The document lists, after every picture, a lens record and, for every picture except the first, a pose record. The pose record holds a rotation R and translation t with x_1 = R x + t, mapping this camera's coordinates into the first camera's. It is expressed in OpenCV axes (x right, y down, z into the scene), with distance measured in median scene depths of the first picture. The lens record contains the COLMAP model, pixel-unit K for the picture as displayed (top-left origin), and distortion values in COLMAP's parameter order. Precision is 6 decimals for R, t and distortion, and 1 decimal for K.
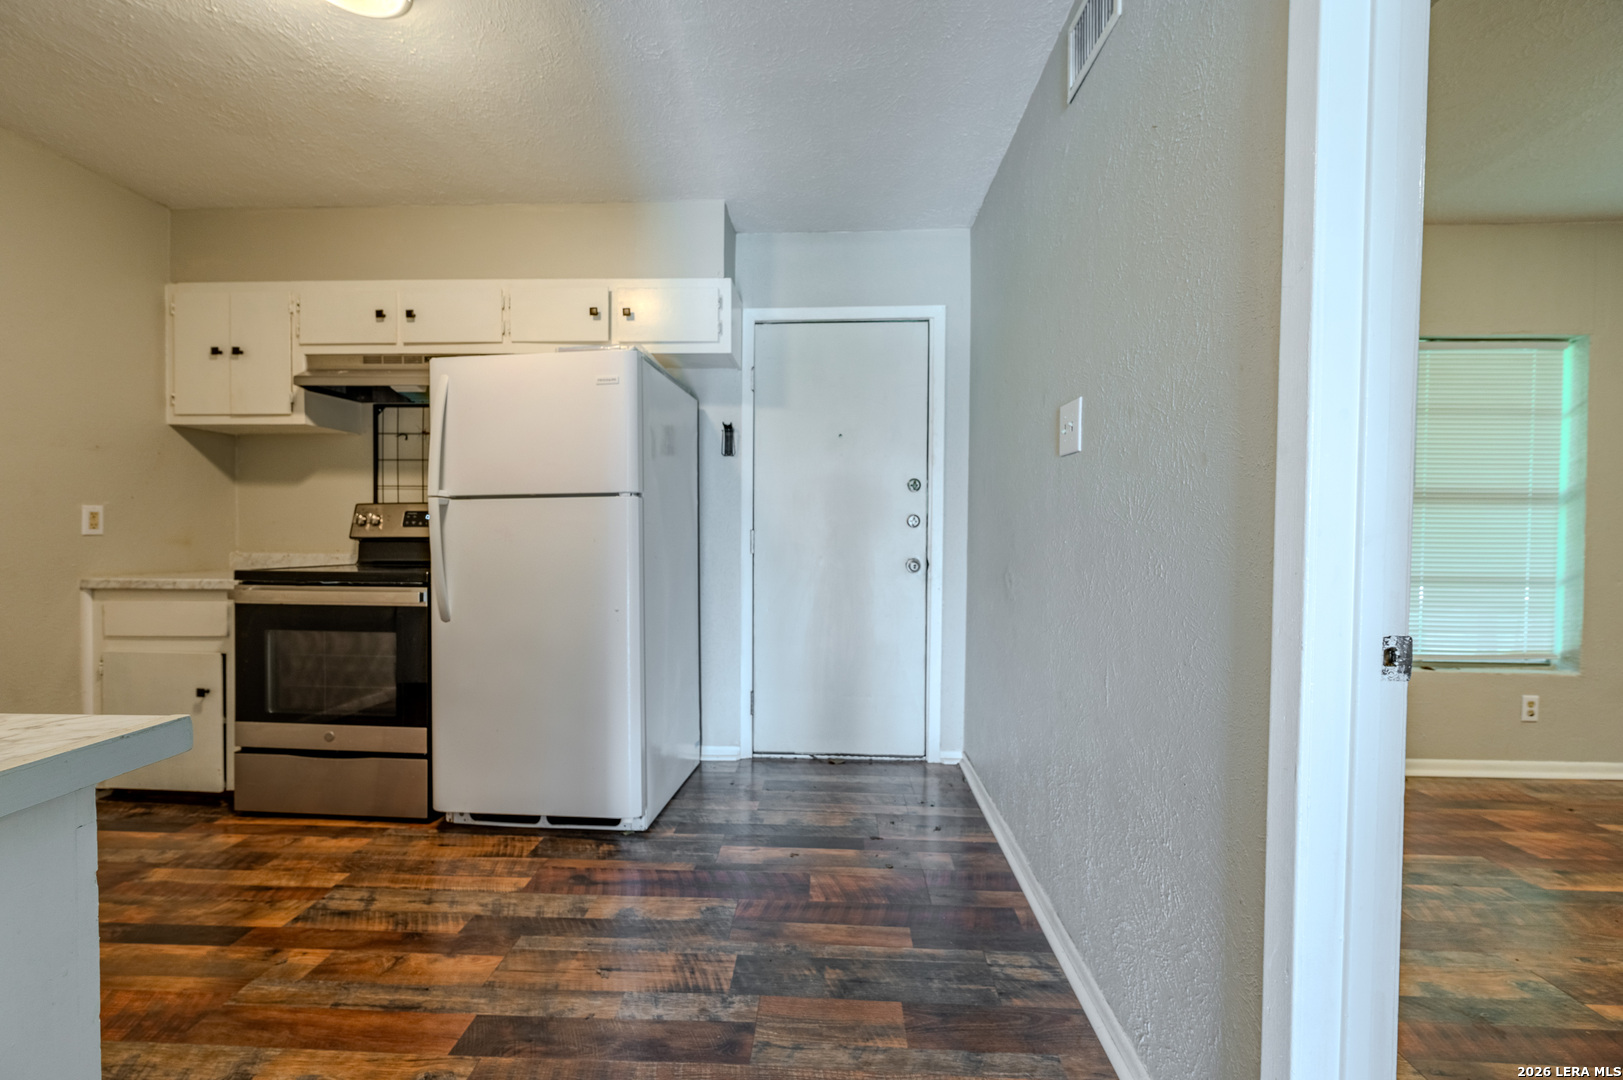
lens RADIAL K [[635.2, 0, 808.4], [0, 635.2, 539.1], [0, 0, 1]] dist [0.000268, -0.000503]
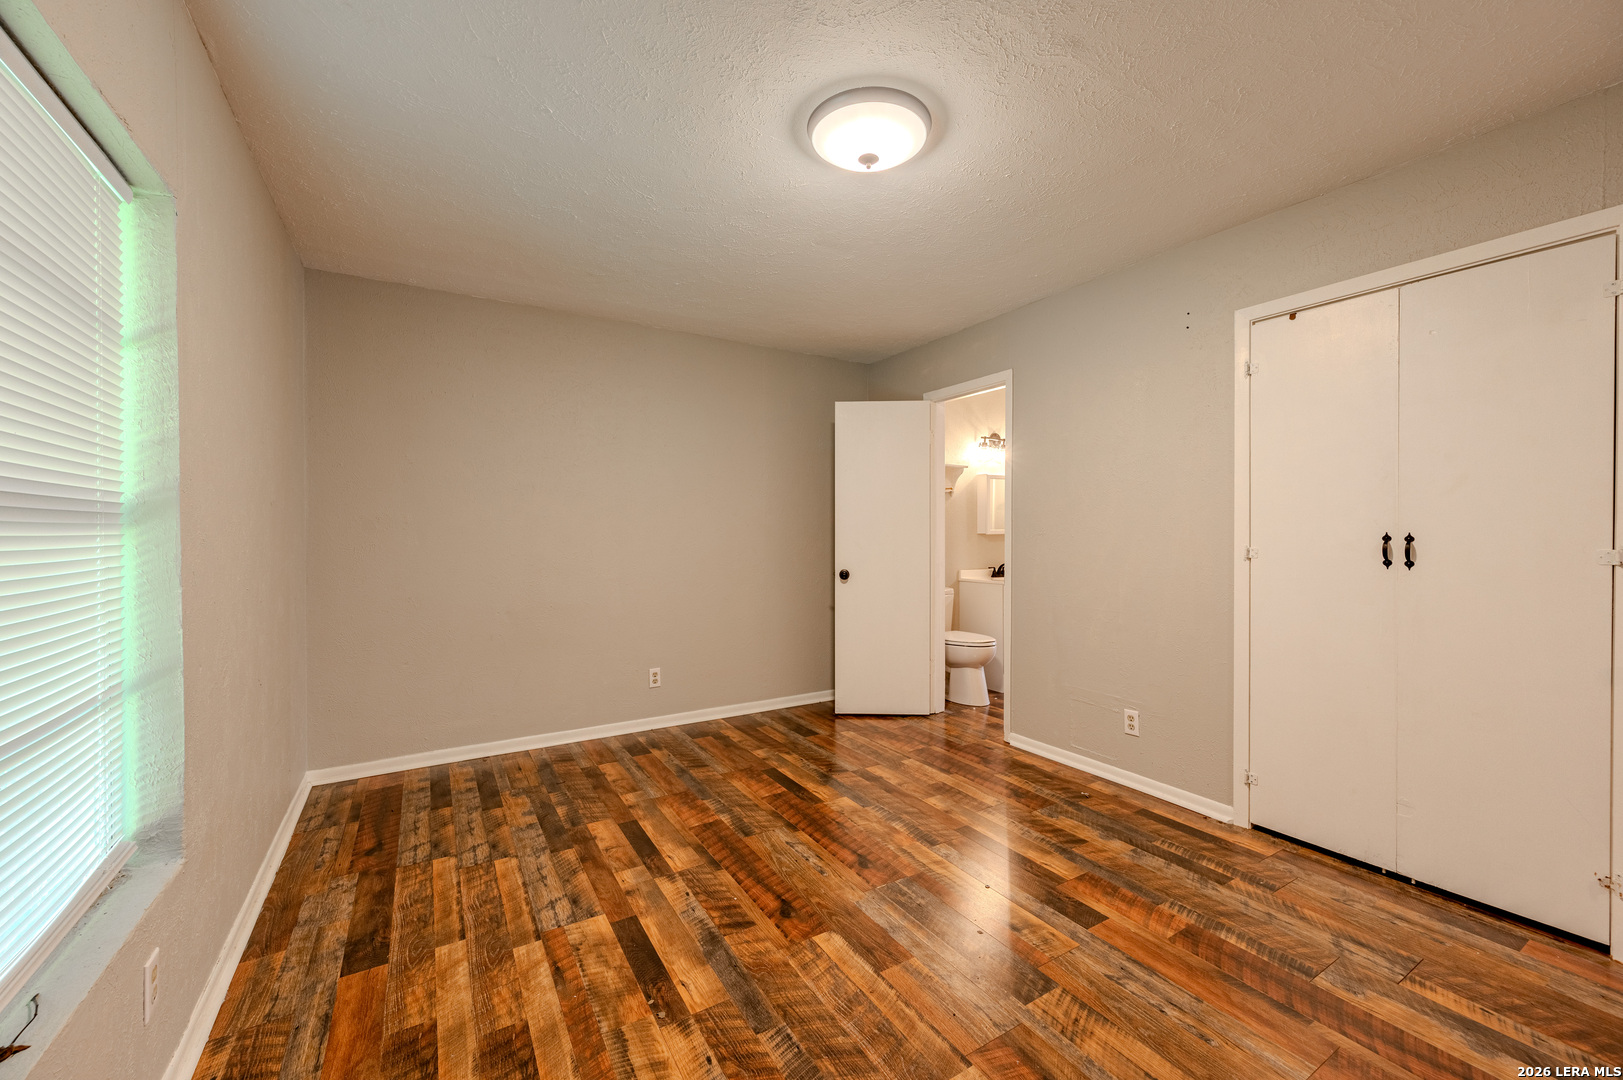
lens RADIAL K [[635.2, 0, 808.4], [0, 635.2, 539.1], [0, 0, 1]] dist [0.000268, -0.000503]
pose [[-0.551541, -0.012637, 0.834052, -1.923773], [0.008662, 0.999745, 0.020876, -0.098972], [-0.834103, 0.018738, -0.551291, 1.263168]]
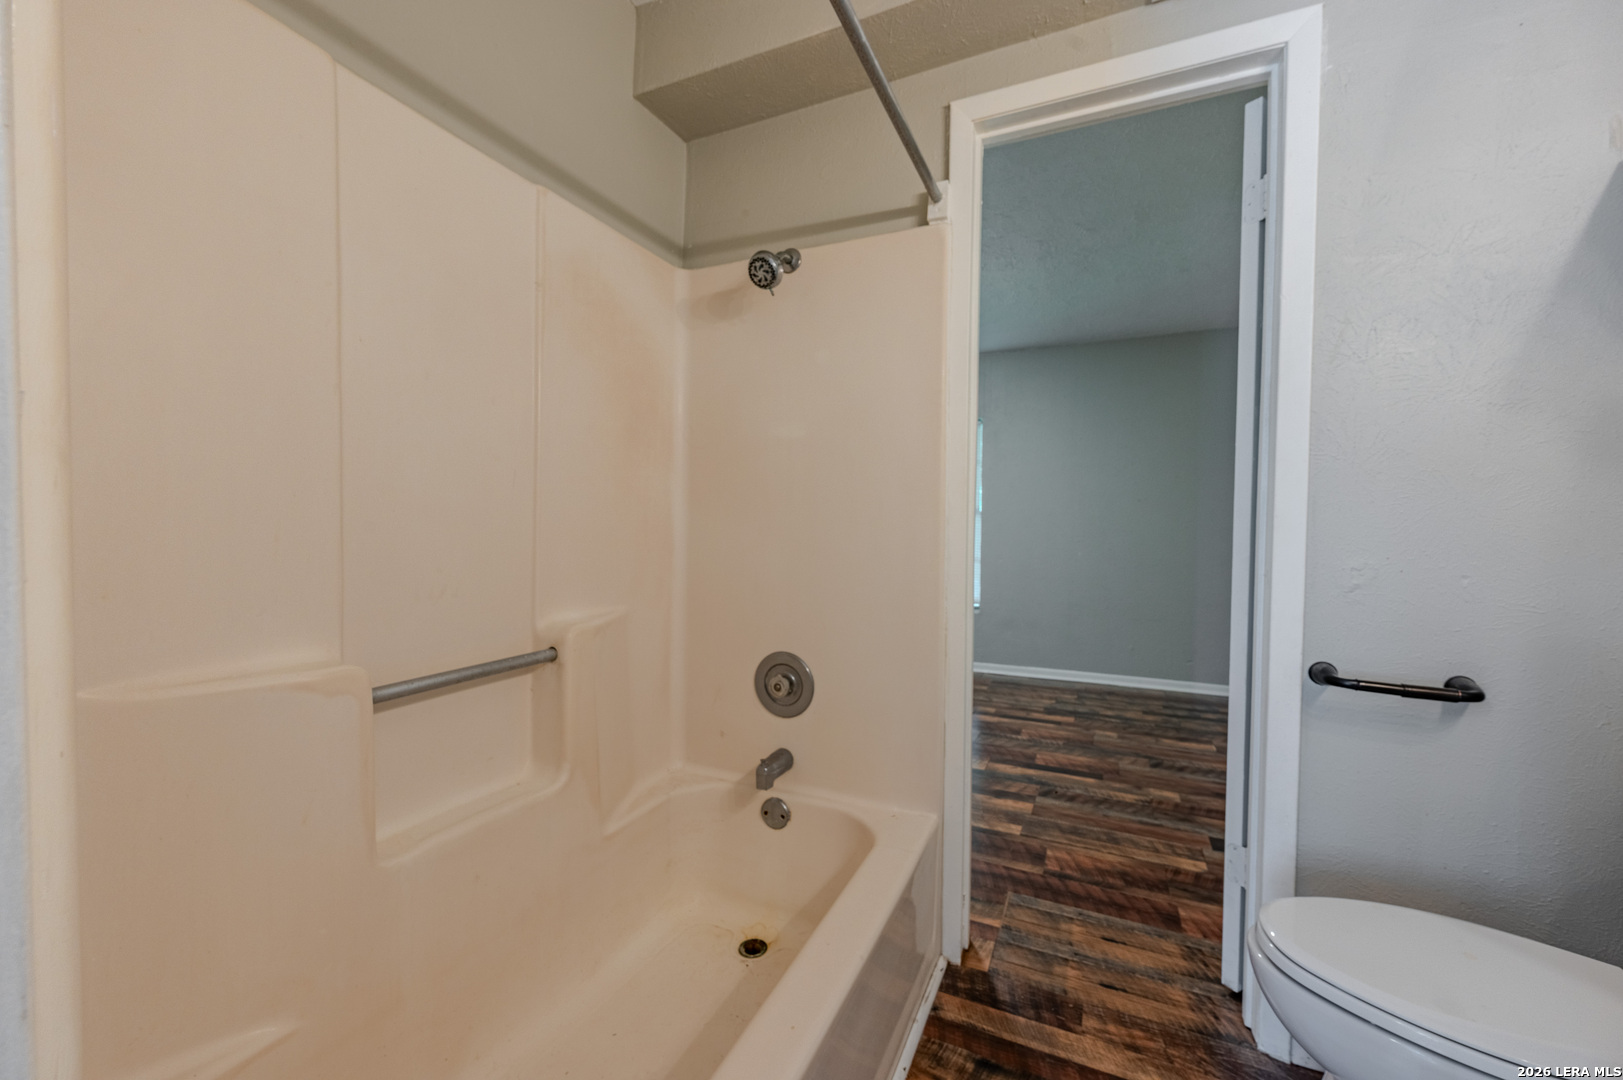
lens RADIAL K [[638.4, 0, 806.5], [0, 638.4, 538.4], [0, 0, 1]] dist [0.000004, 0.000307]
pose [[0.923825, 0.012445, -0.382612, -0.439162], [-0.011241, 0.999922, 0.005383, 0.001598], [0.382649, -0.000672, 0.923893, -1.364841]]
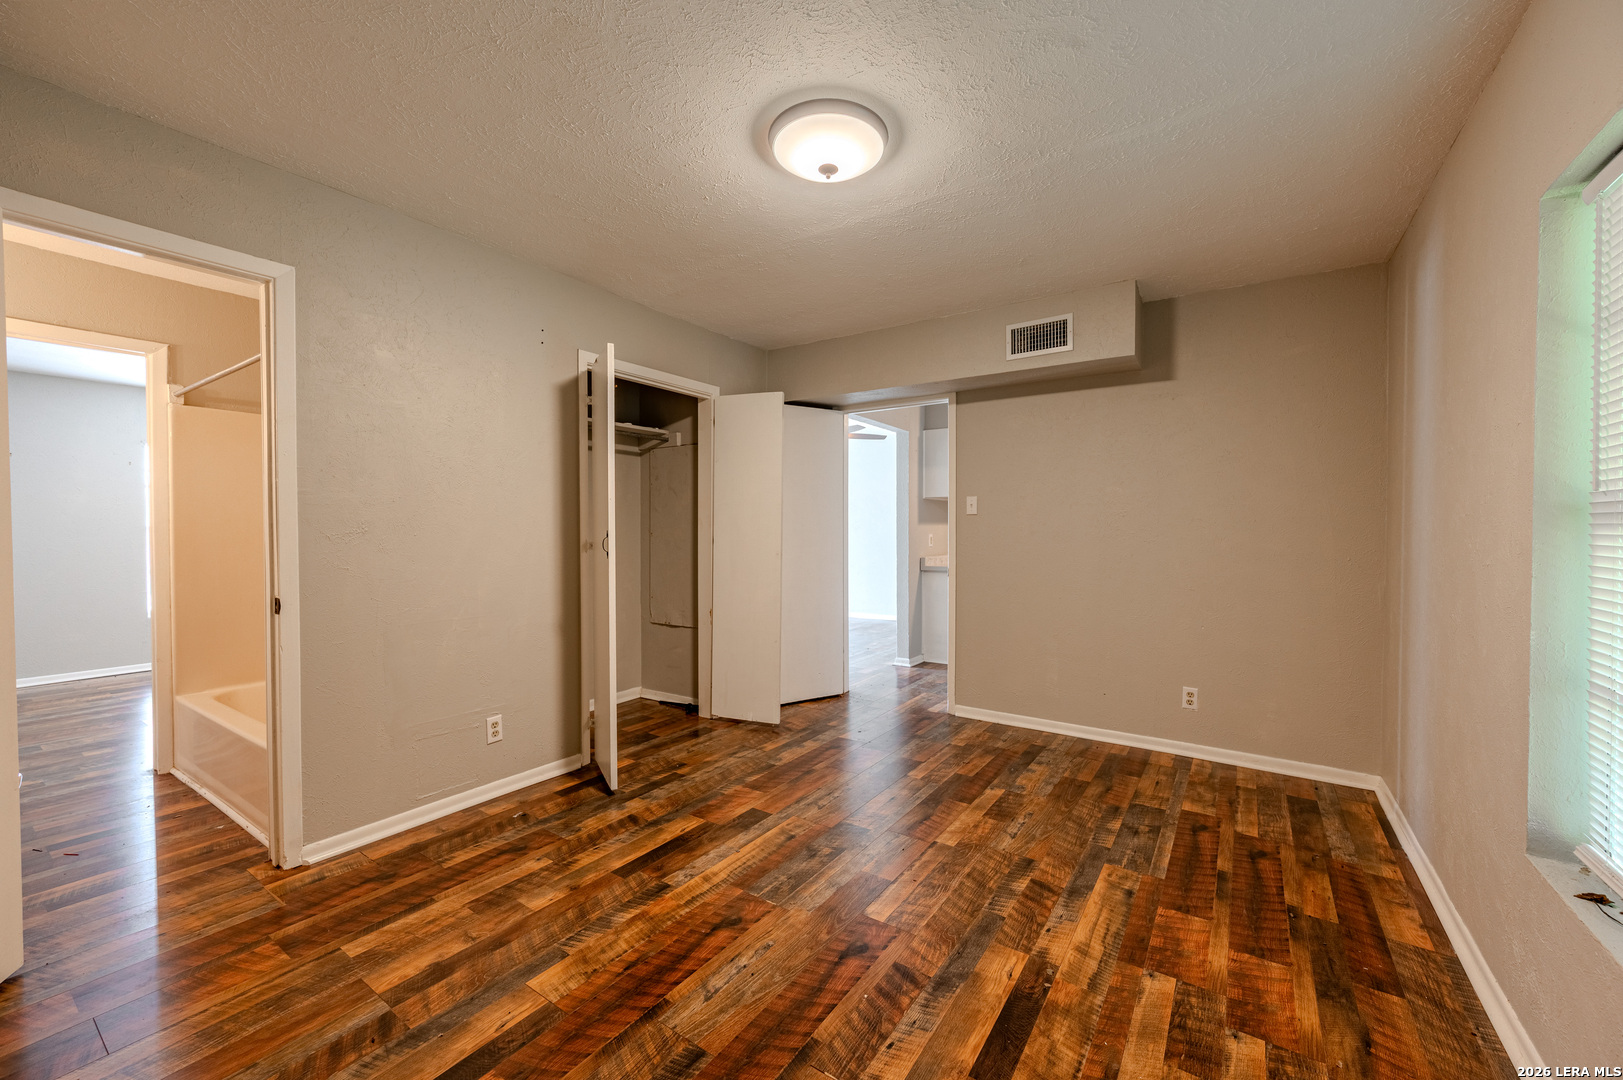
lens RADIAL K [[642.3, 0, 809.1], [0, 642.3, 539.1], [0, 0, 1]] dist [0.001161, 0.000017]
pose [[-0.530102, 0.008106, -0.847895, -0.054273], [-0.014195, 0.999729, 0.018432, -0.091210], [0.847815, 0.021807, -0.529844, 1.151738]]
